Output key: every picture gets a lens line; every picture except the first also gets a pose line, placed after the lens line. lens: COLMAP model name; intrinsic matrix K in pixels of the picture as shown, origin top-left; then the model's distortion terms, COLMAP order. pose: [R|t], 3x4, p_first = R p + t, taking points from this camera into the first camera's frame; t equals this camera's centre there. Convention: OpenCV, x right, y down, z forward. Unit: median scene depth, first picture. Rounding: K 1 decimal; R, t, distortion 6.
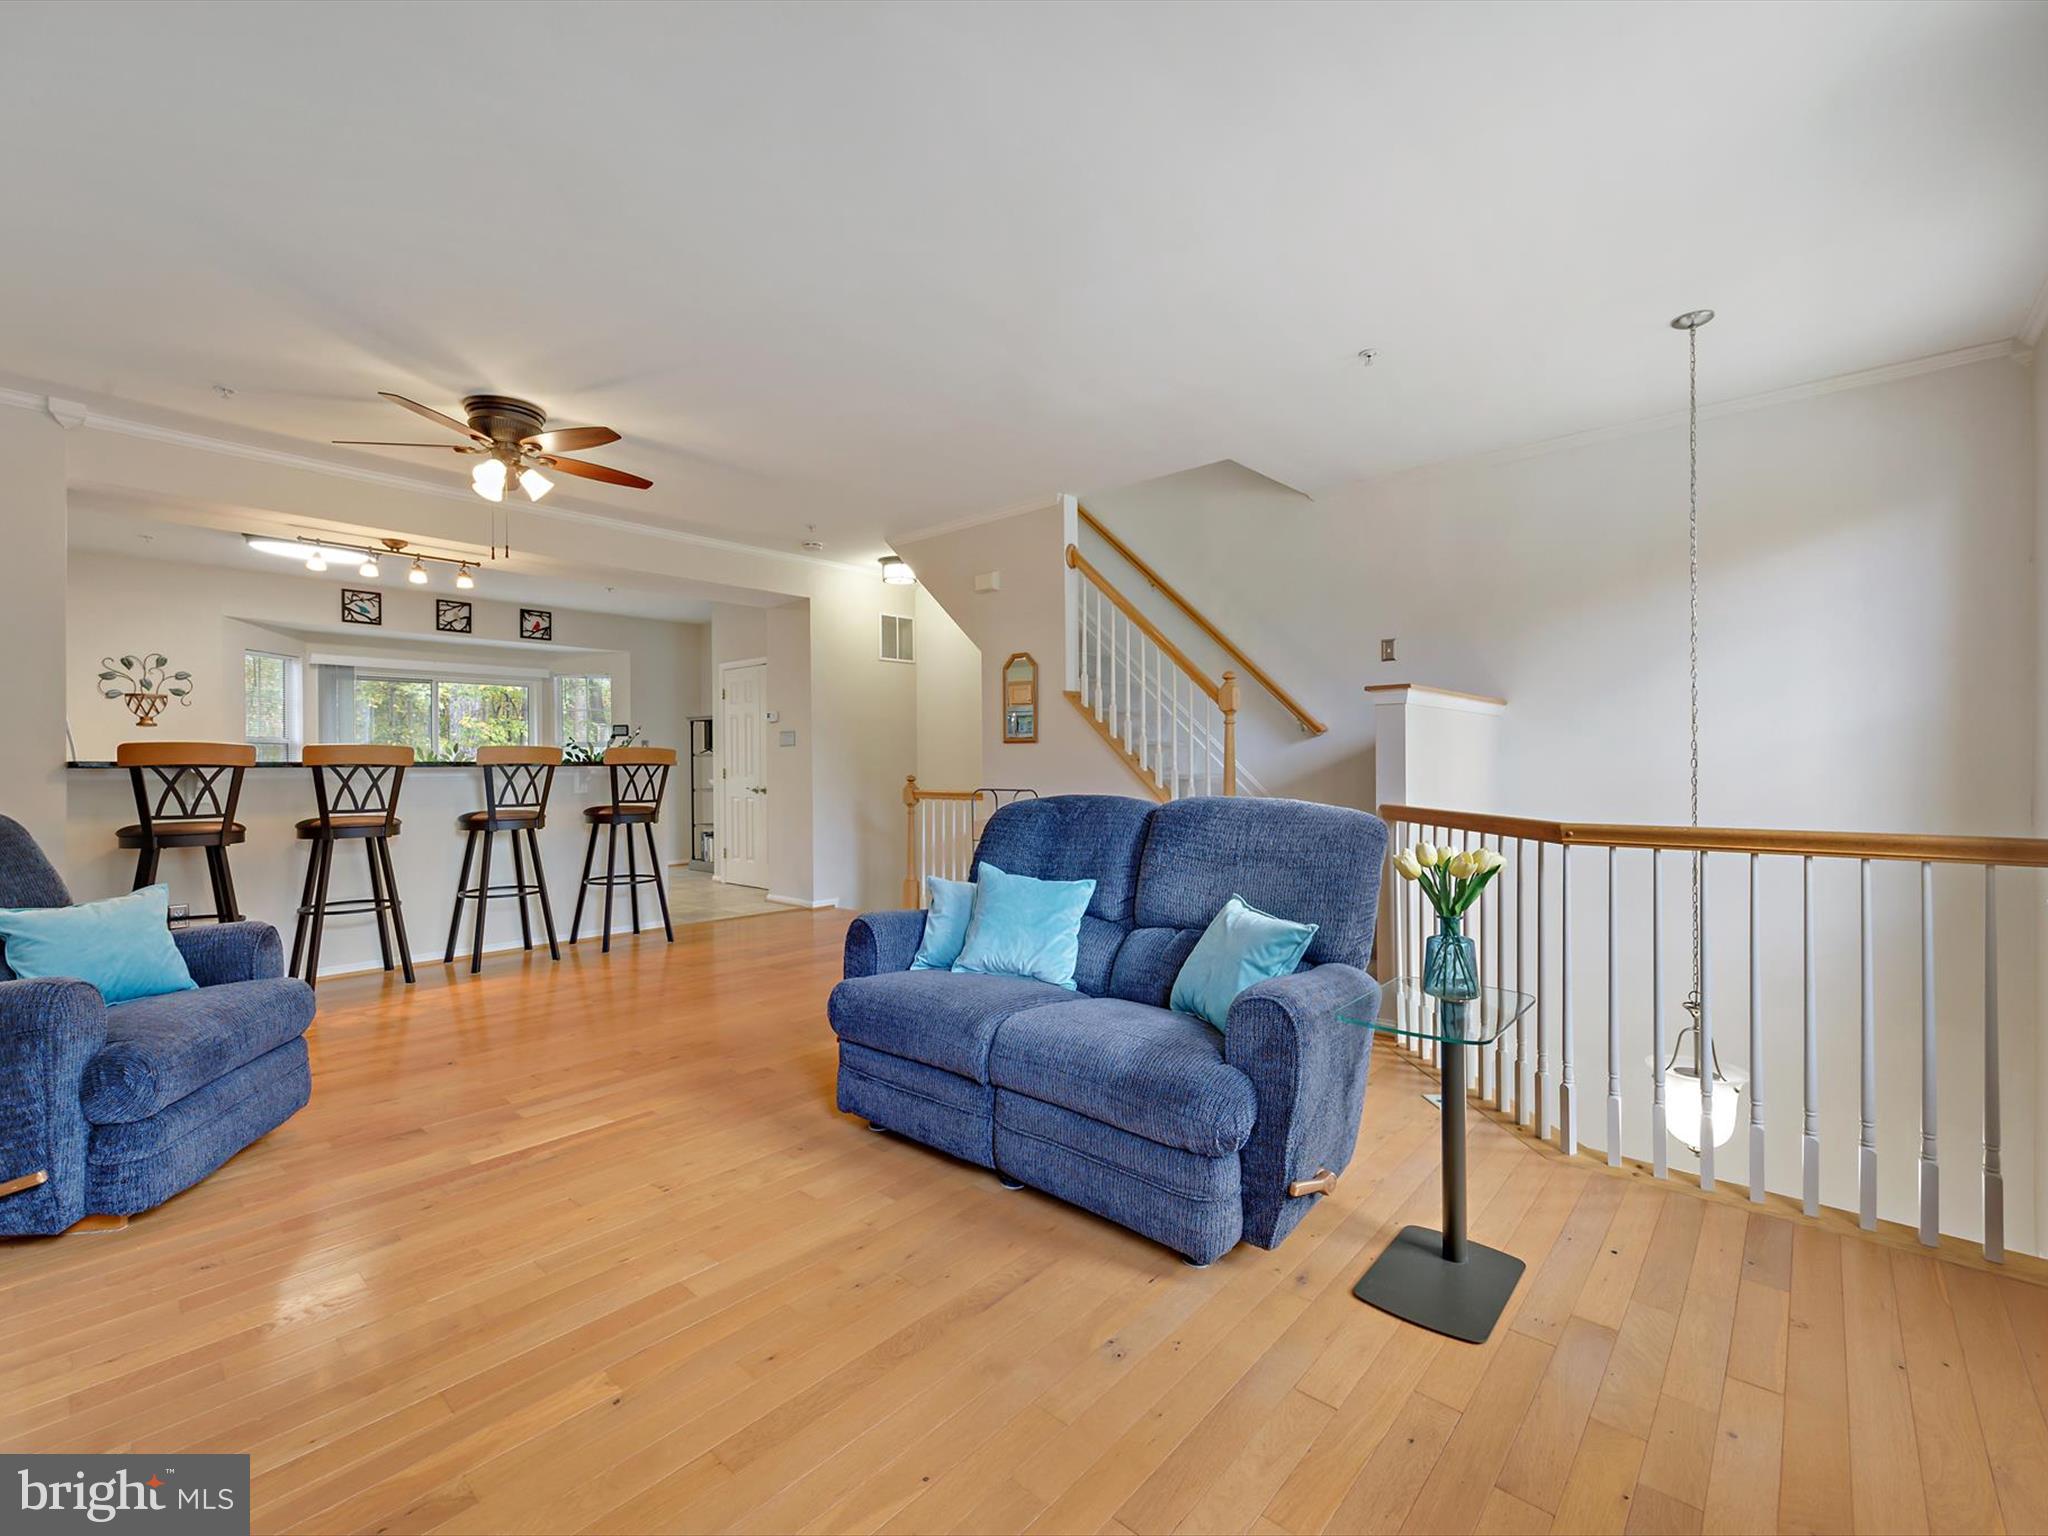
lens RADIAL K [[874.8, 0, 1016.1], [0, 874.8, 765.0], [0, 0, 1]] dist [-0.002652, -0.000436]
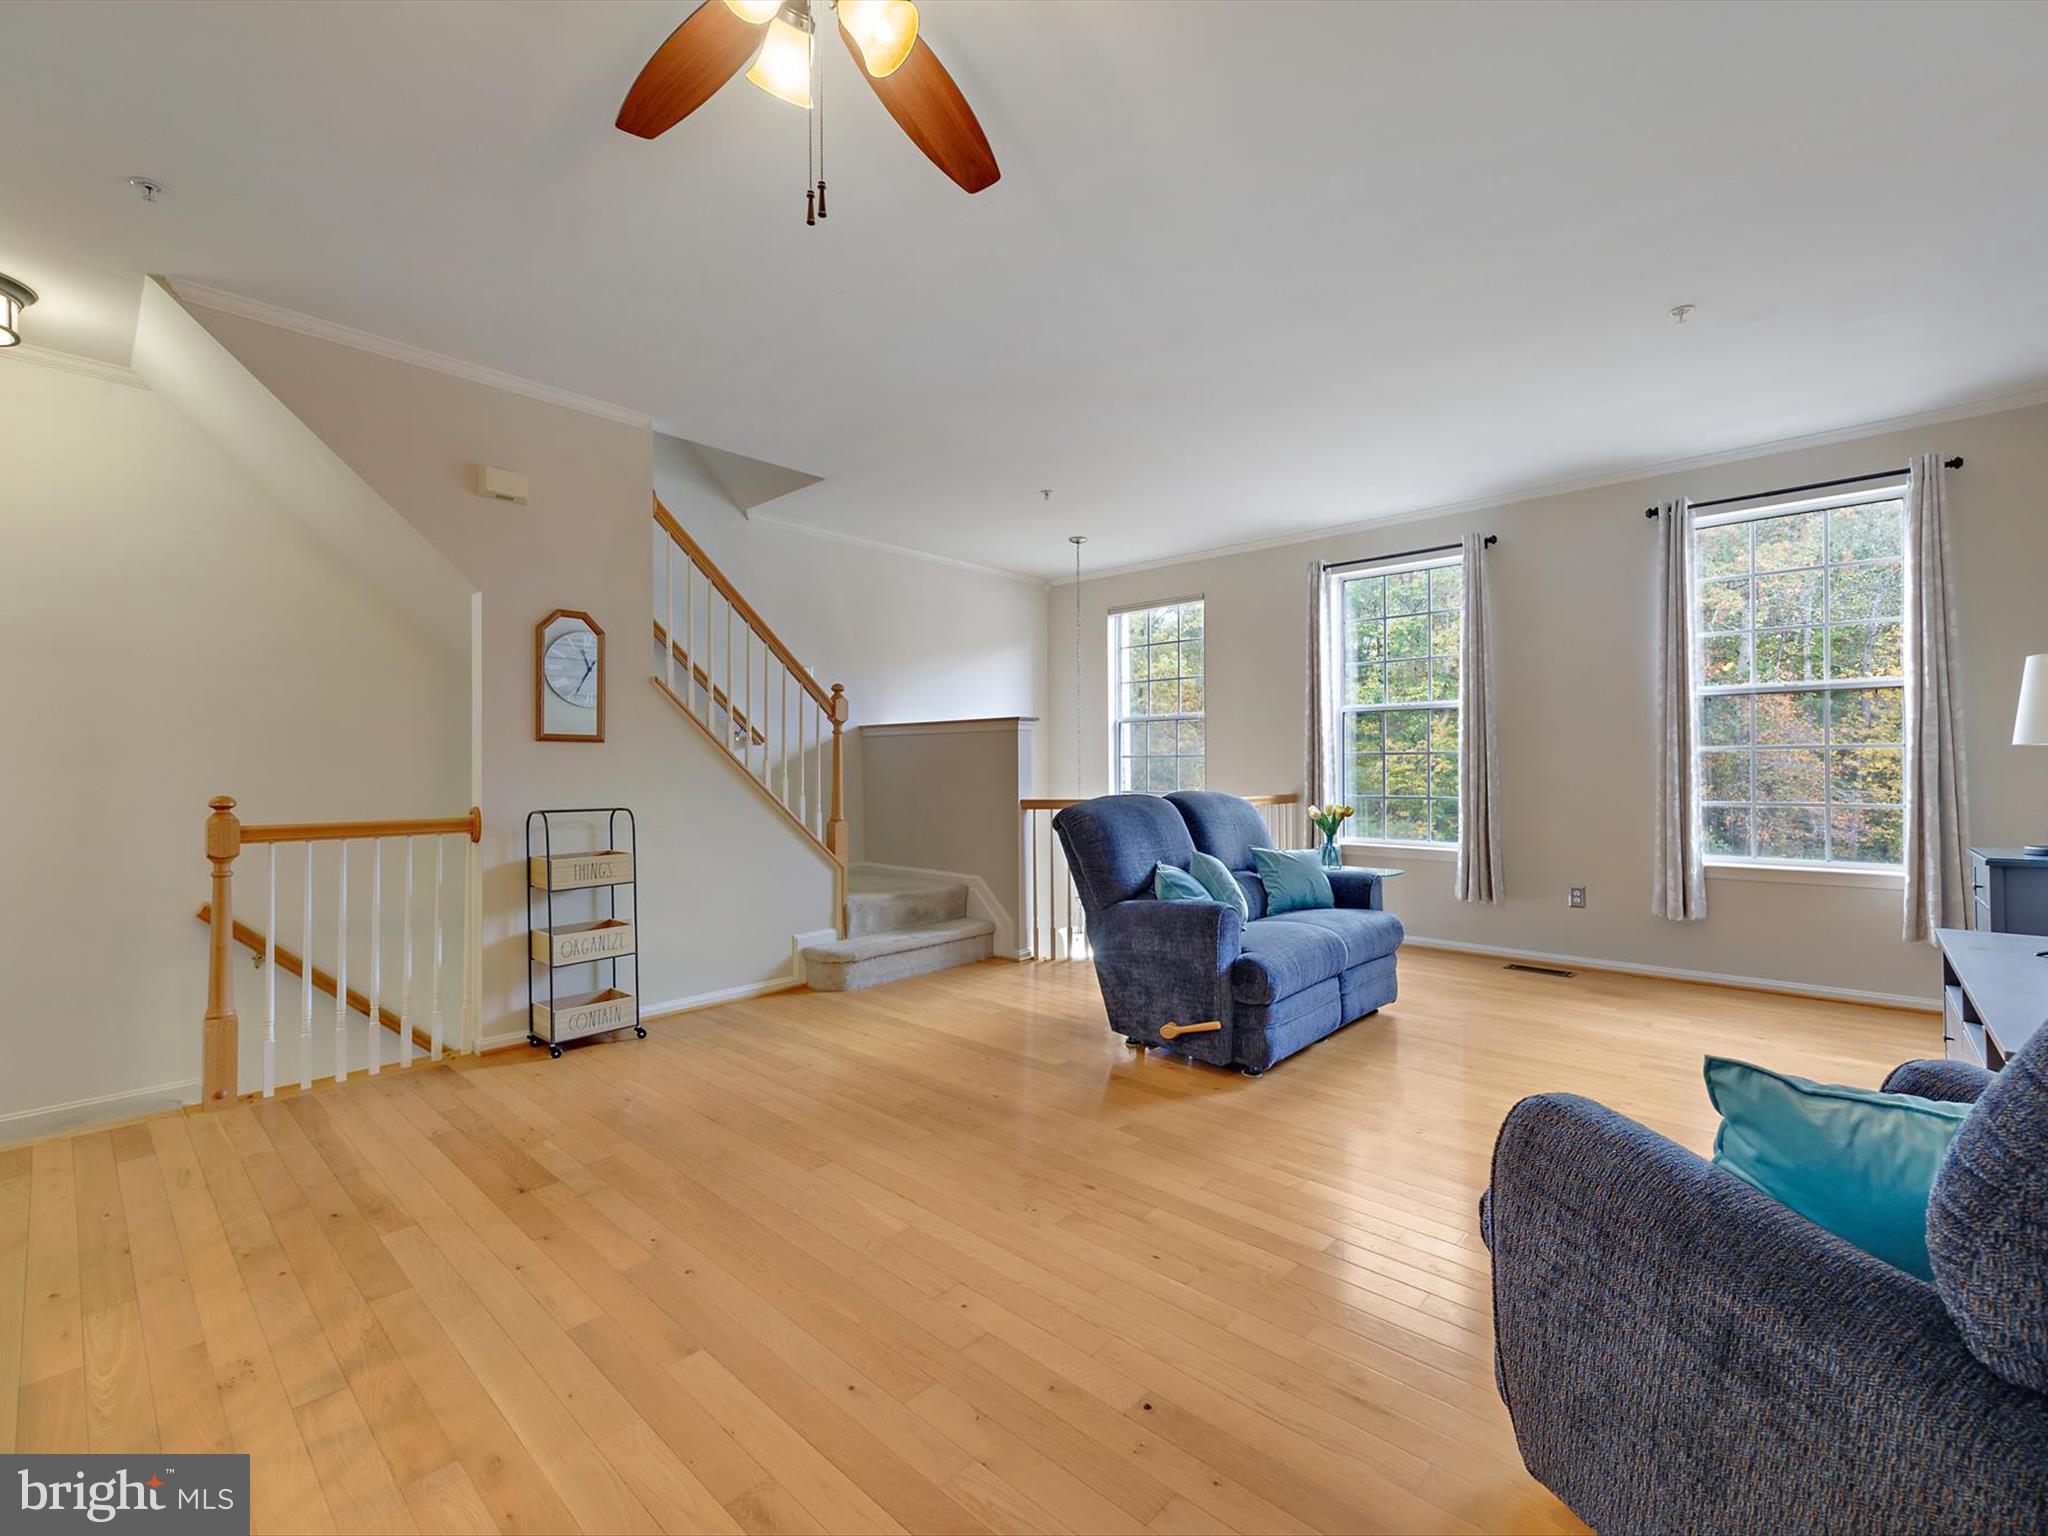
lens RADIAL K [[898.2, 0, 1021.4], [0, 898.2, 754.1], [0, 0, 1]] dist [-0.000472, 0.000006]
pose [[0.023248, 0.022314, 0.999481, -1.186675], [0.007835, 0.999716, -0.022501, 0.007620], [-0.999699, 0.008354, 0.023067, 1.105763]]
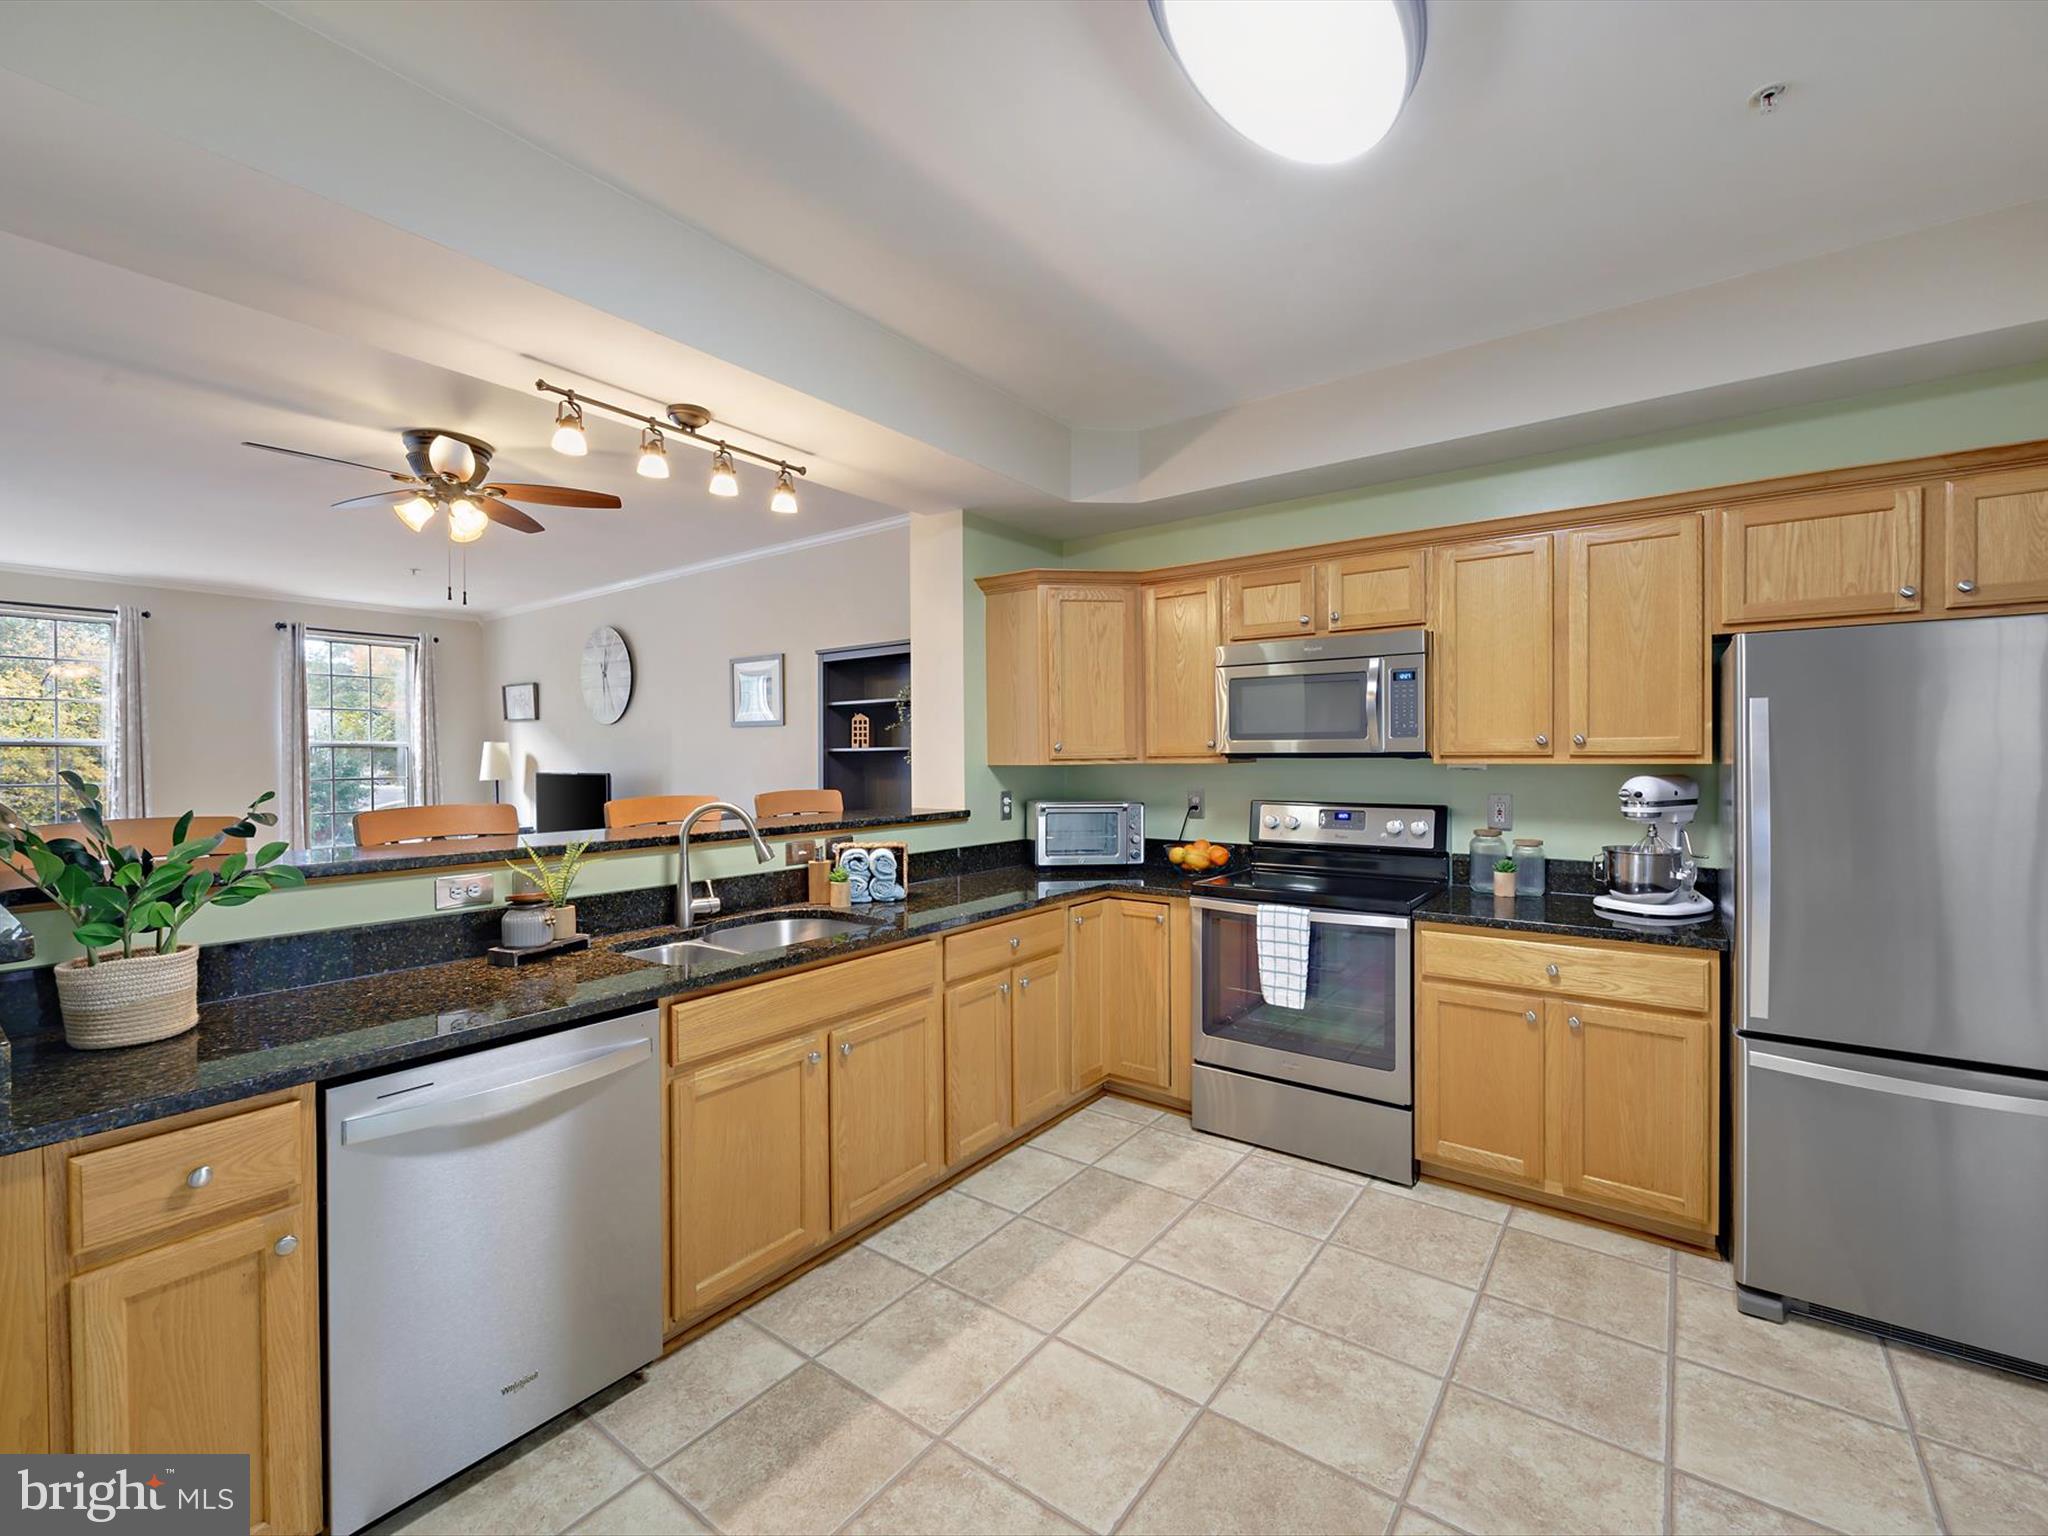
lens RADIAL K [[874.8, 0, 1016.1], [0, 874.8, 765.0], [0, 0, 1]] dist [-0.002652, -0.000436]
pose [[-0.997225, 0.012398, -0.073404, -1.361115], [0.011324, 0.999823, 0.015033, -0.077996], [0.073578, 0.014160, -0.997189, 2.409423]]
